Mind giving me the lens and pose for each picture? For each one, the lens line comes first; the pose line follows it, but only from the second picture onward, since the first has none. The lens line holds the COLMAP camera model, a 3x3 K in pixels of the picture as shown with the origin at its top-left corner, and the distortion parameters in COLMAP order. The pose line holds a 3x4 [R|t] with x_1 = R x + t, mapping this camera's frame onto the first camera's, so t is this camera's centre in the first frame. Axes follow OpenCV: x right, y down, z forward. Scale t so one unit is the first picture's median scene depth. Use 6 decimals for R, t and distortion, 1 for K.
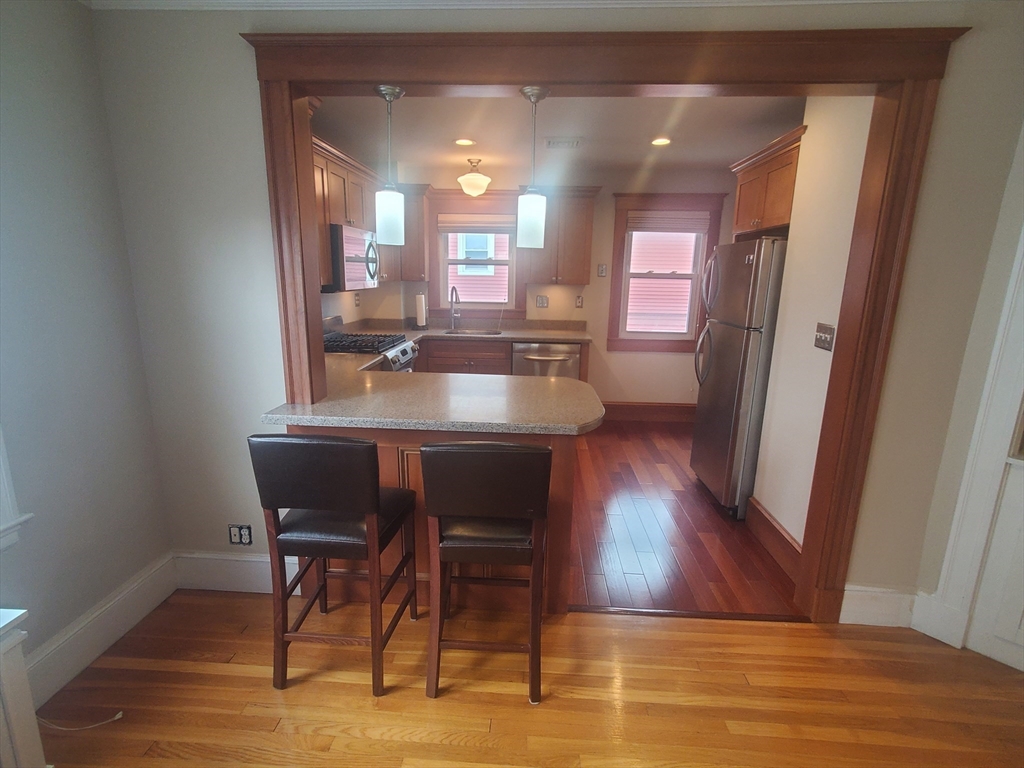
lens RADIAL K [[522.0, 0, 506.6], [0, 522.0, 393.3], [0, 0, 1]] dist [-0.013581, 0.001045]
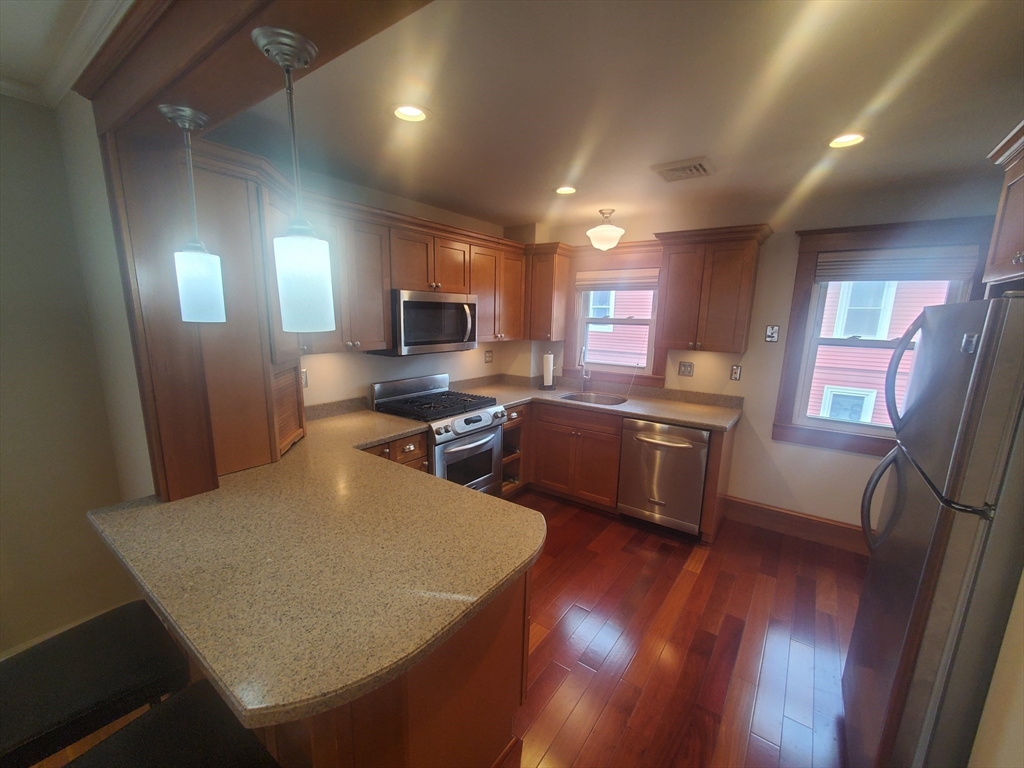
lens RADIAL K [[415.0, 0, 522.3], [0, 415.0, 391.2], [0, 0, 1]] dist [0.000543, -0.000108]
pose [[0.848604, 0.098887, -0.519704, 0.204597], [-0.126245, 0.991846, -0.017416, -0.100884], [0.513744, 0.080389, 0.854169, 0.316553]]
